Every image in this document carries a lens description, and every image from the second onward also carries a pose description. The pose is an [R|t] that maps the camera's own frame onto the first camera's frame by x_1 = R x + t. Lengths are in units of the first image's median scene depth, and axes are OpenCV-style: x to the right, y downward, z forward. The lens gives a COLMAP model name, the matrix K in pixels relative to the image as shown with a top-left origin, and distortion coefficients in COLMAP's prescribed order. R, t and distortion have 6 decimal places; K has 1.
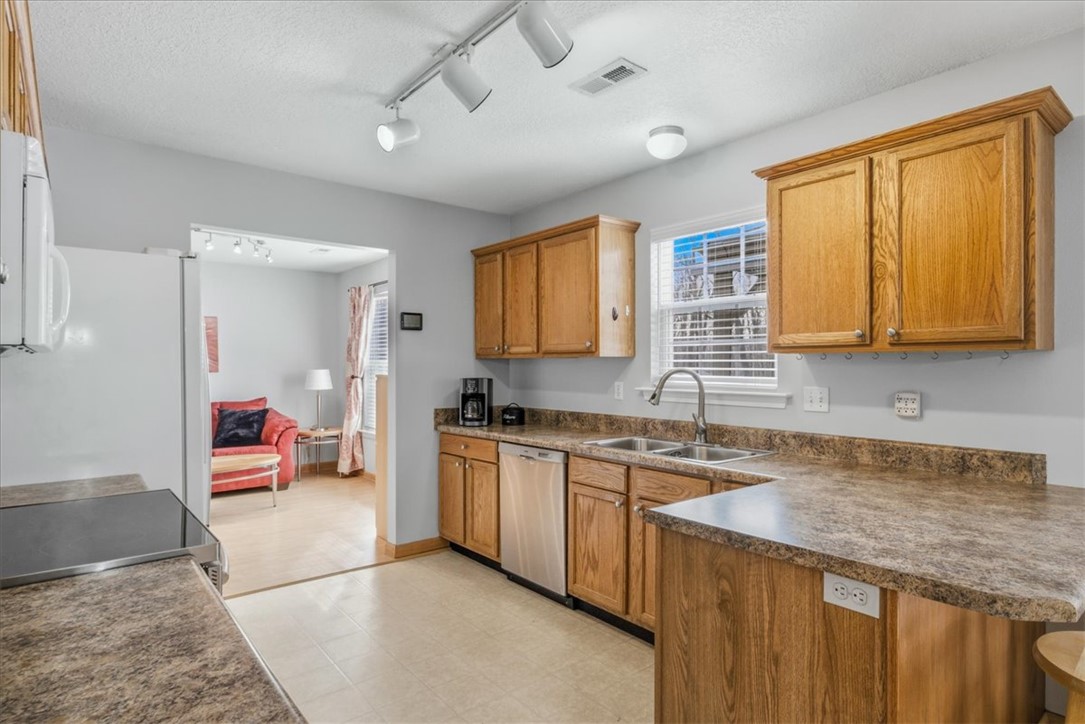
lens RADIAL K [[585.4, 0, 545.8], [0, 585.4, 364.3], [0, 0, 1]] dist [-0.000261, -0.001782]
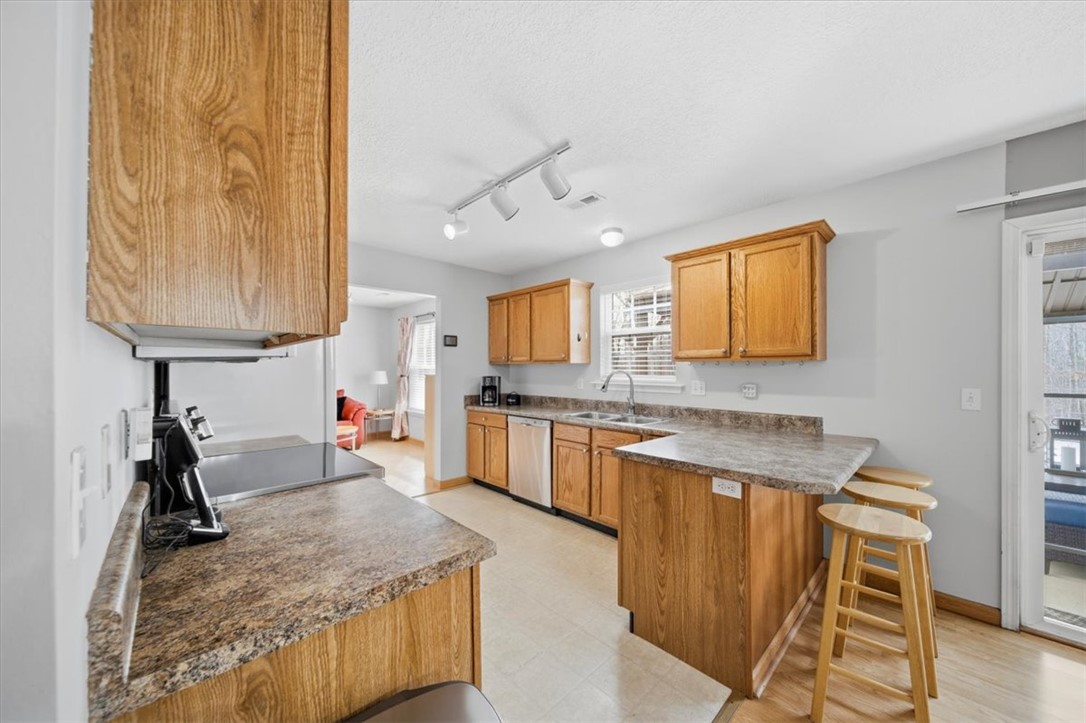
lens RADIAL K [[394.2, 0, 538.8], [0, 394.2, 364.5], [0, 0, 1]] dist [-0.001406, 0.000007]
pose [[0.996806, 0.002174, 0.079828, -0.111075], [-0.001452, 0.999958, -0.009097, 0.001338], [-0.079844, 0.008952, 0.996767, -0.136675]]
